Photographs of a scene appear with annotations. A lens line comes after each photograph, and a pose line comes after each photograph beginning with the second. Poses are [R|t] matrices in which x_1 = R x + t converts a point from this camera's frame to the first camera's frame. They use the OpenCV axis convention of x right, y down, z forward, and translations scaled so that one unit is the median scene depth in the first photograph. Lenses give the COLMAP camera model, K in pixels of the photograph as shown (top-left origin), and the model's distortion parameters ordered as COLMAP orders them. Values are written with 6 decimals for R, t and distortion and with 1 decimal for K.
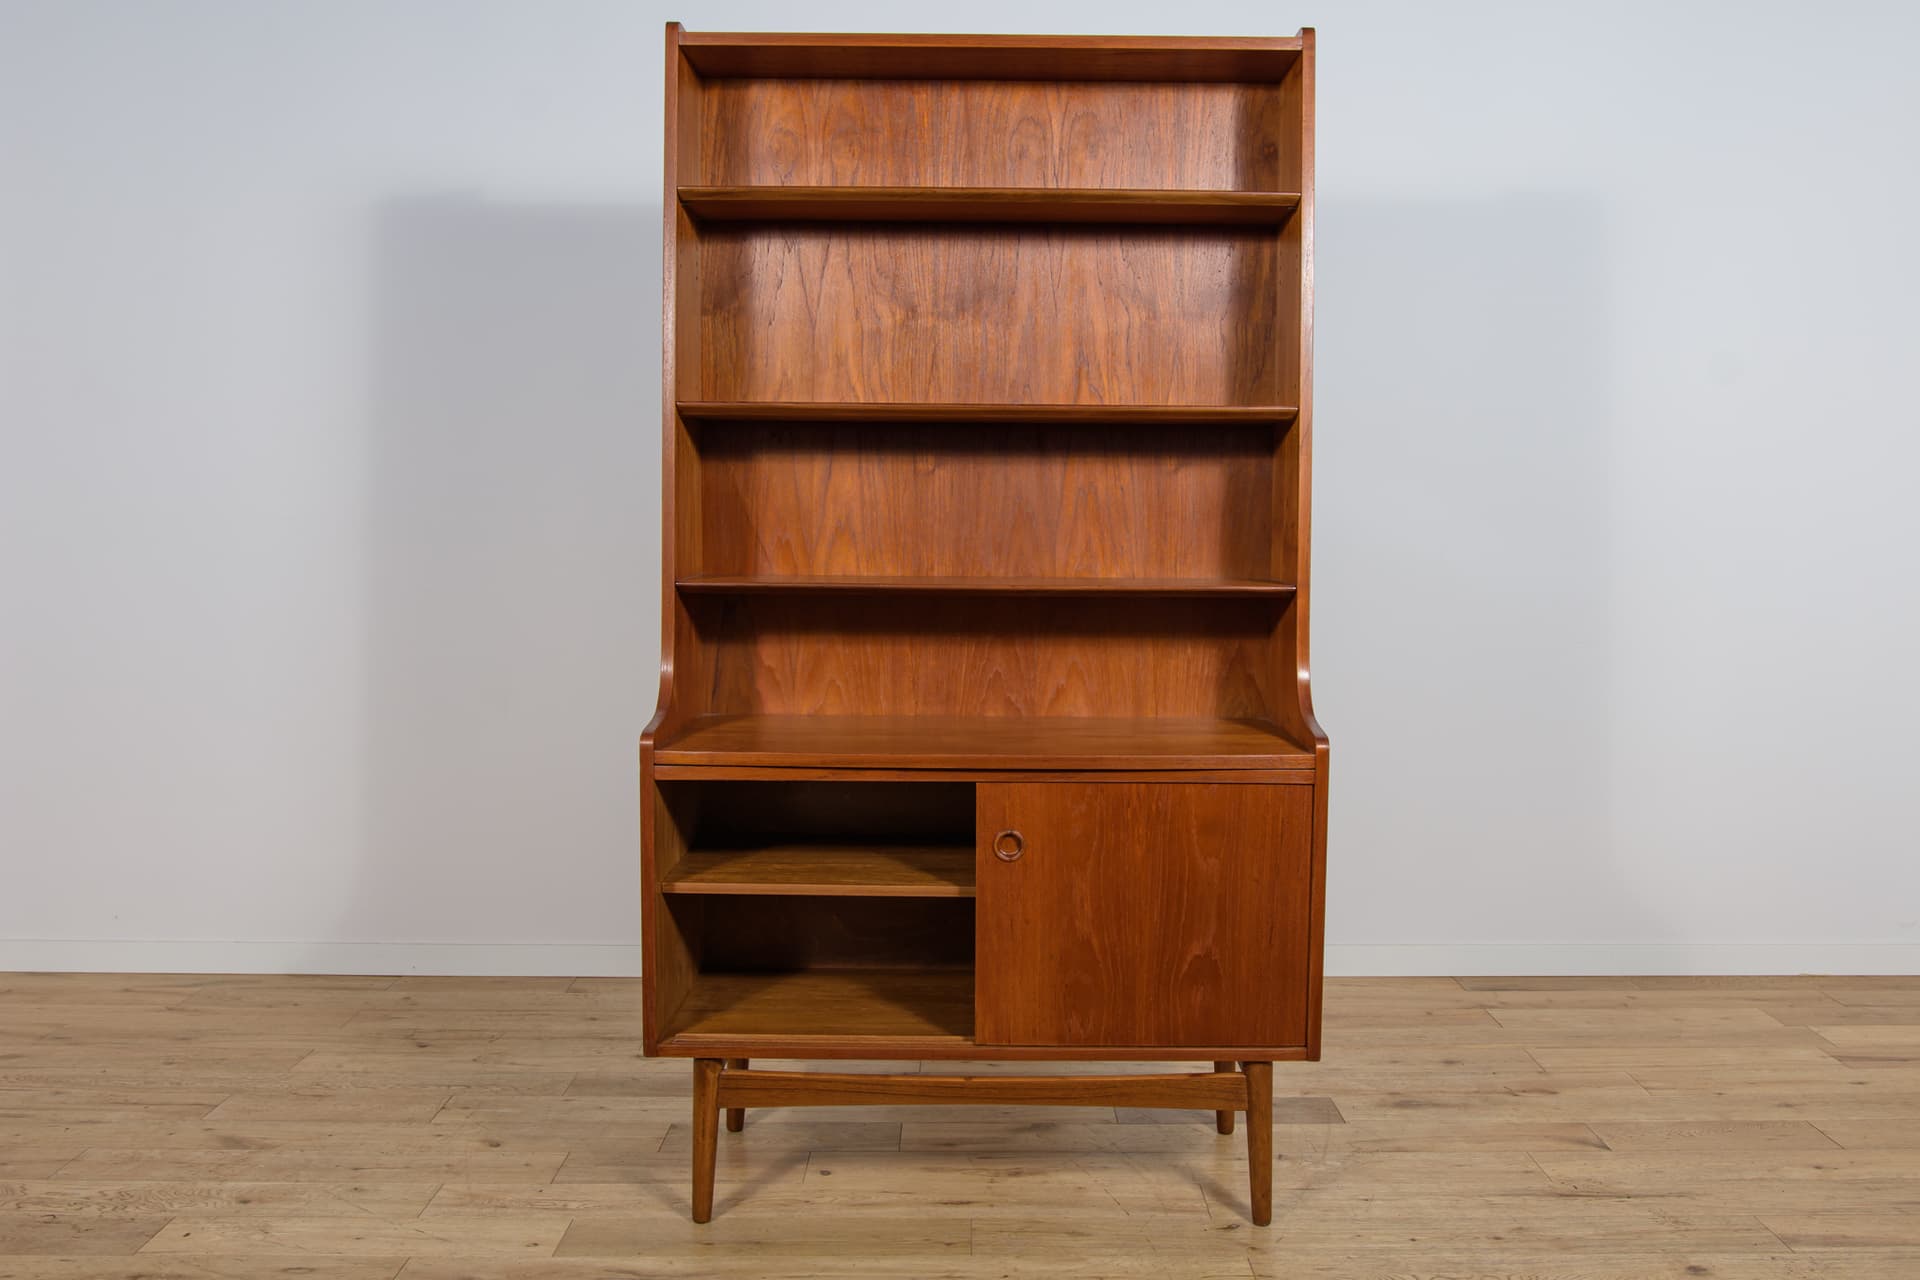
lens RADIAL K [[1724.5, 0, 991.4], [0, 1724.5, 637.2], [0, 0, 1]] dist [-0.040010, 0.038627]
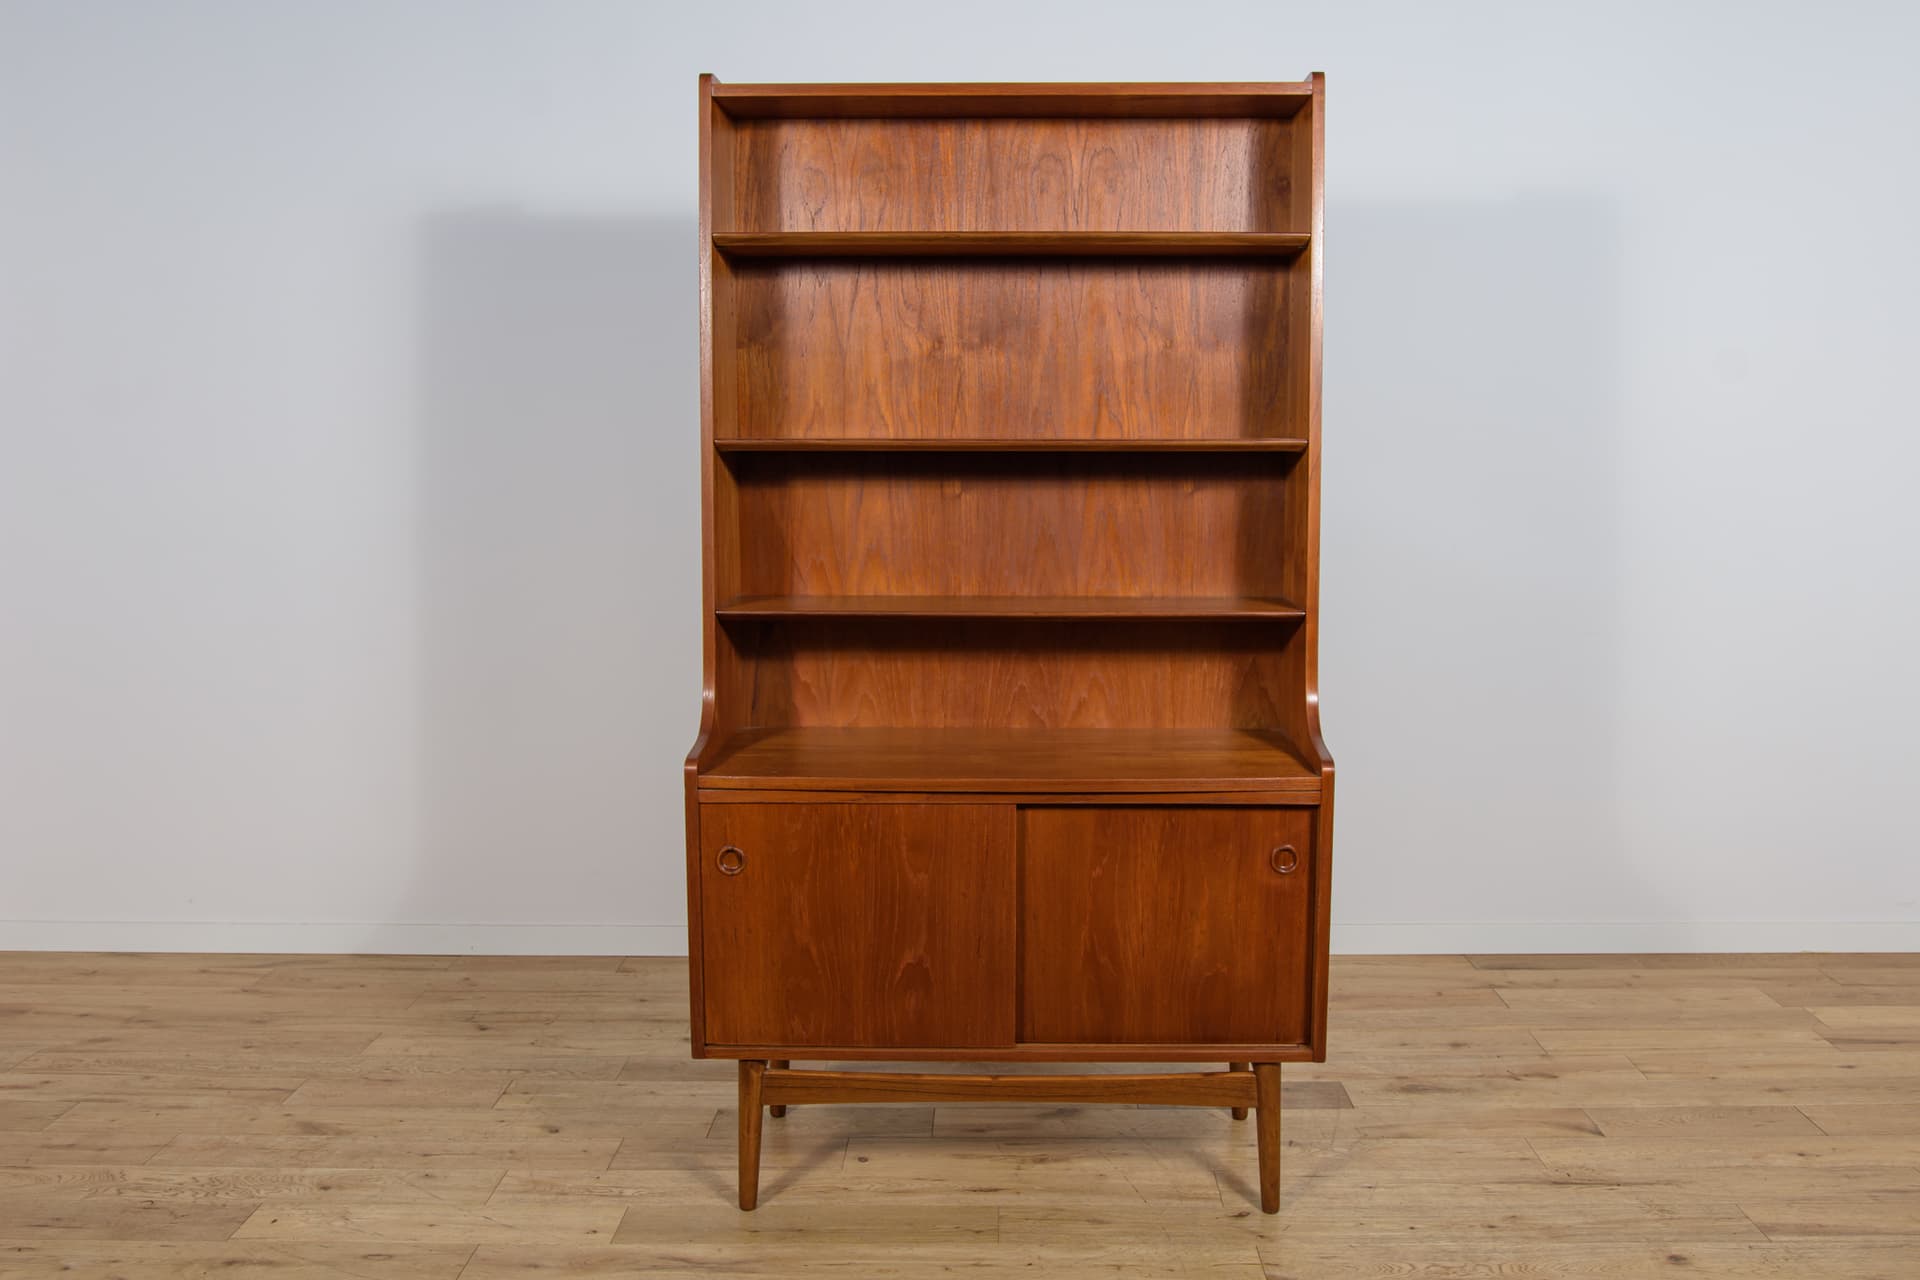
lens RADIAL K [[1724.5, 0, 993.6], [0, 1724.5, 635.7], [0, 0, 1]] dist [-0.040010, 0.038627]
pose [[0.999764, -0.005014, -0.021146, 0.008625], [0.006004, 0.998875, 0.047039, -0.061411], [0.020886, -0.047155, 0.998669, -0.048891]]
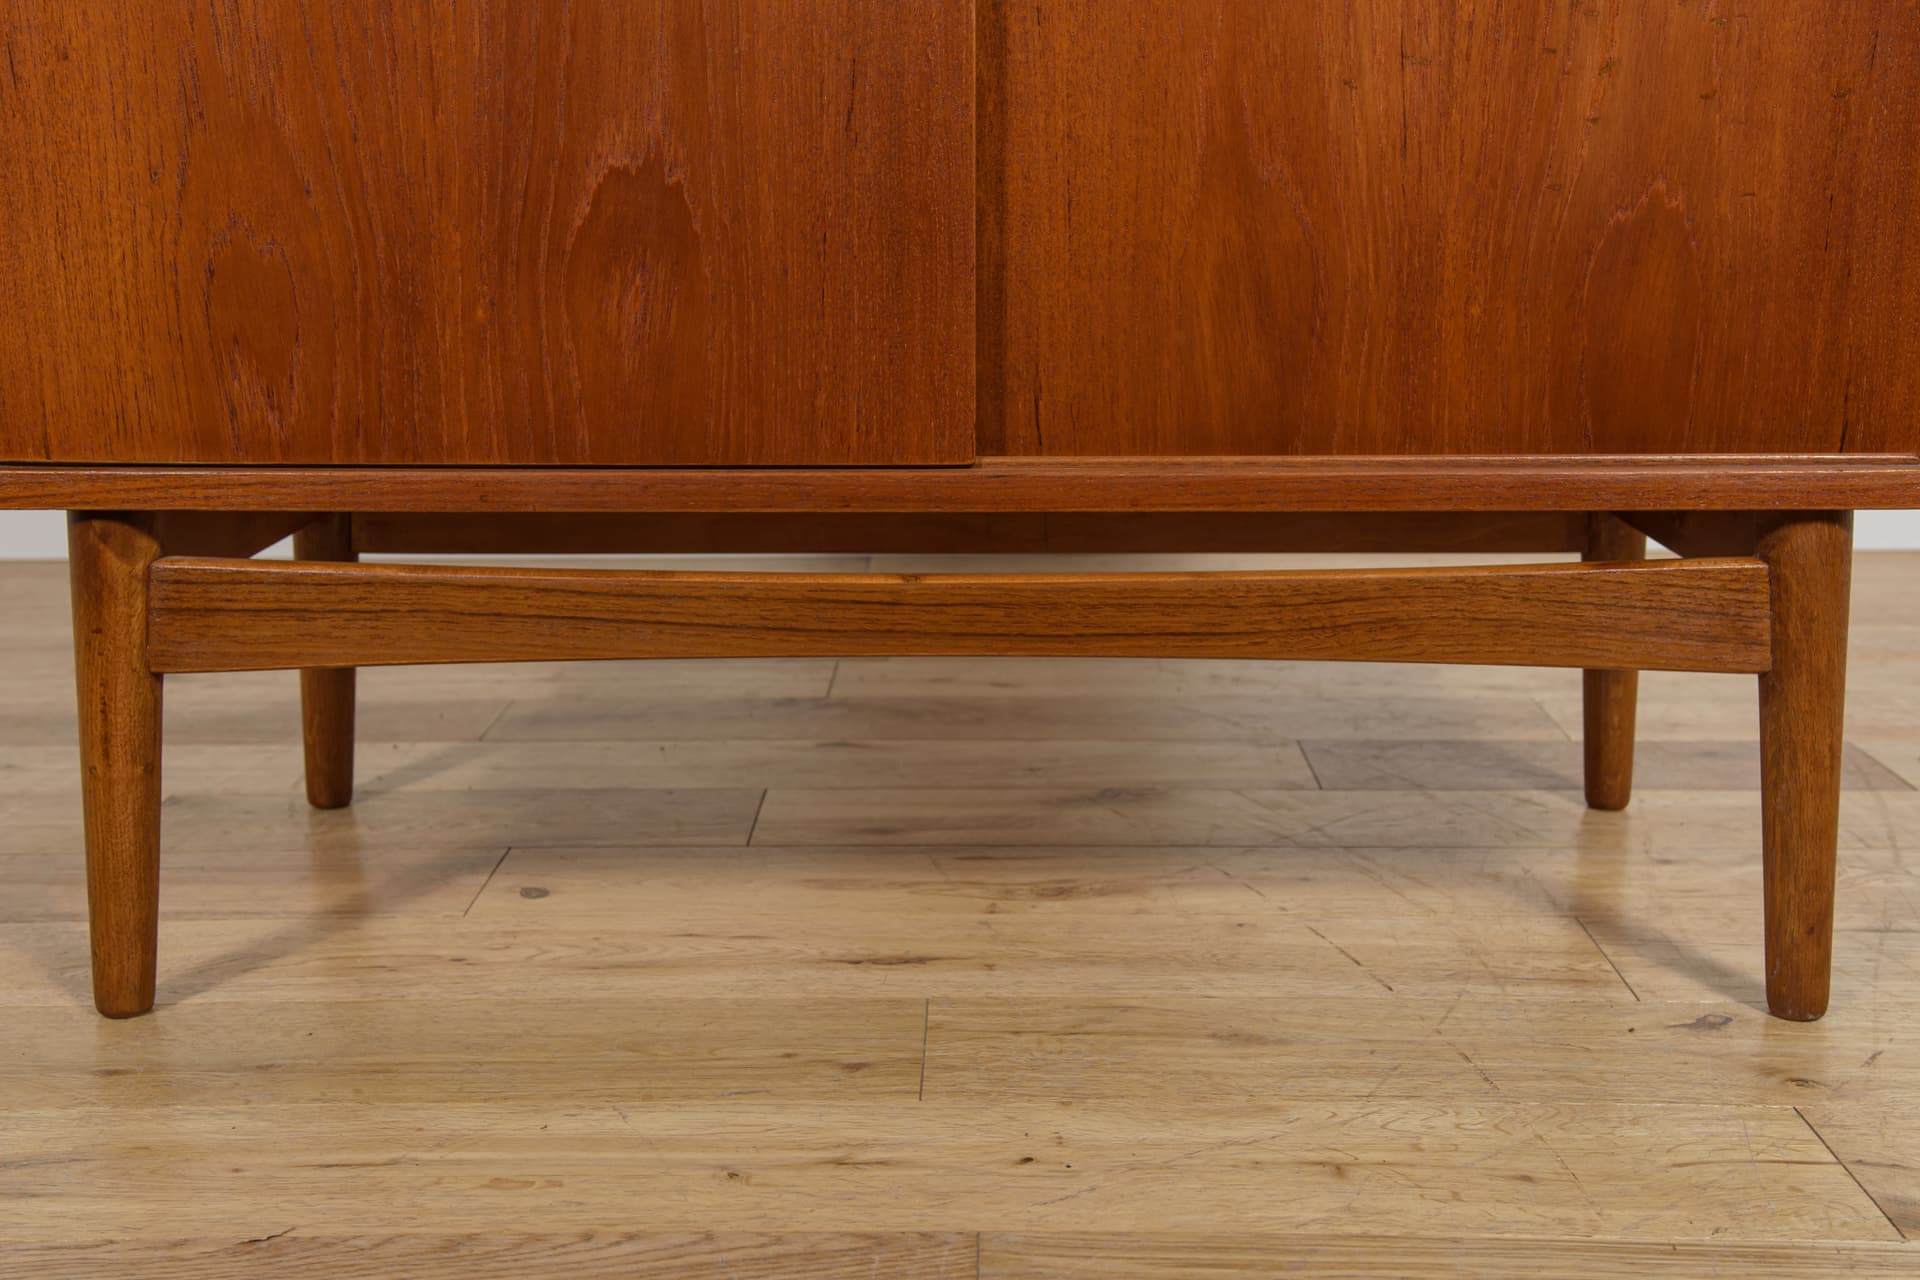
lens RADIAL K [[2291.7, 0, 974.7], [0, 2291.7, 638.8], [0, 0, 1]] dist [0.056055, 0.000000]
pose [[0.999698, -0.007392, -0.023430, 0.007938], [0.010137, 0.992804, 0.119319, 0.194961], [0.022380, -0.119521, 0.992579, 0.509262]]
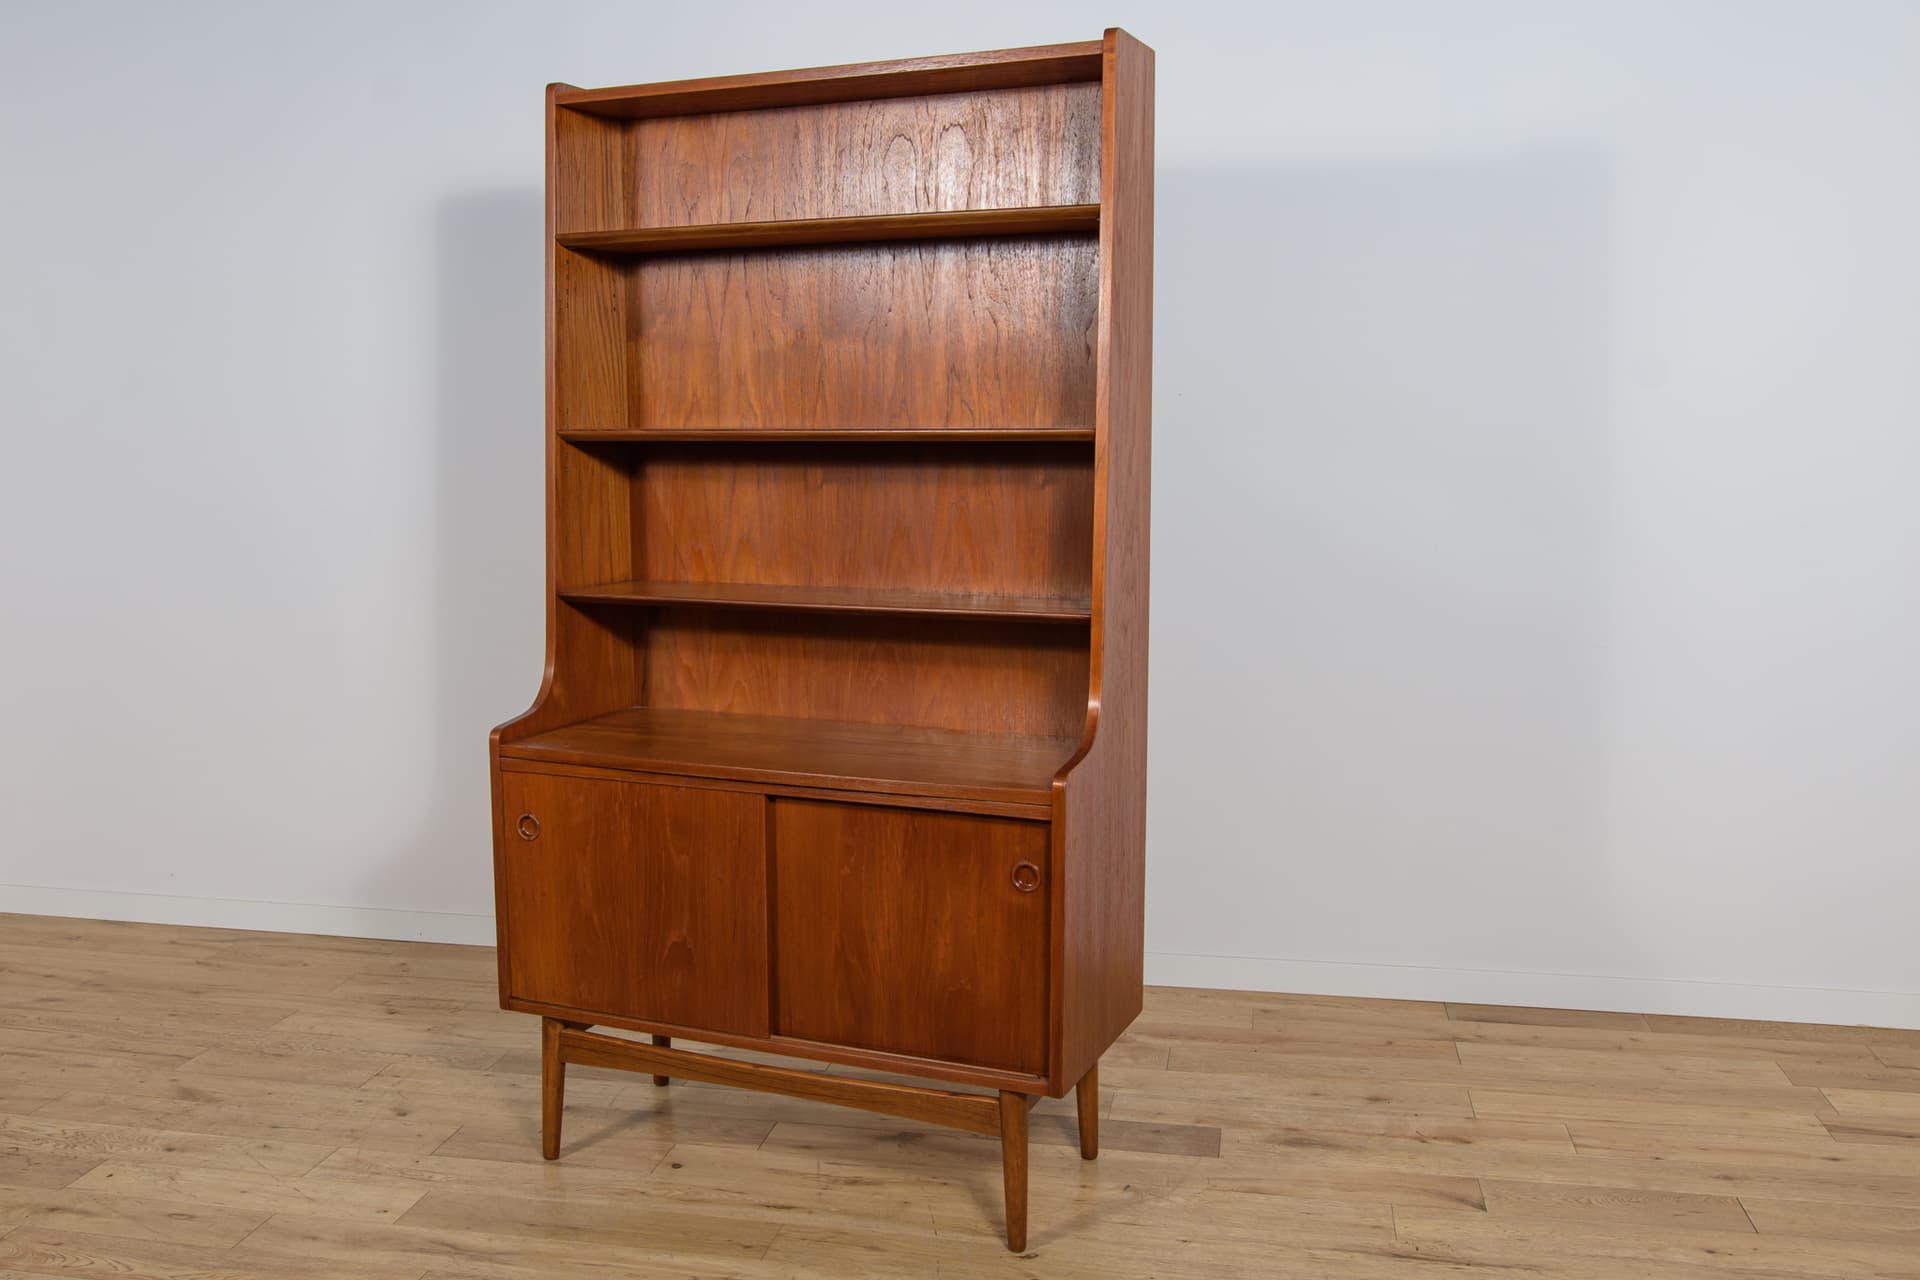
lens RADIAL K [[1857.9, 0, 869.9], [0, 1857.9, 554.0], [0, 0, 1]] dist [-0.016489, 0.000000]
pose [[0.969991, 0.003695, -0.243114, 0.280568], [-0.003895, 0.999992, -0.000343, -0.057554], [0.243111, 0.001279, 0.969998, -0.061420]]
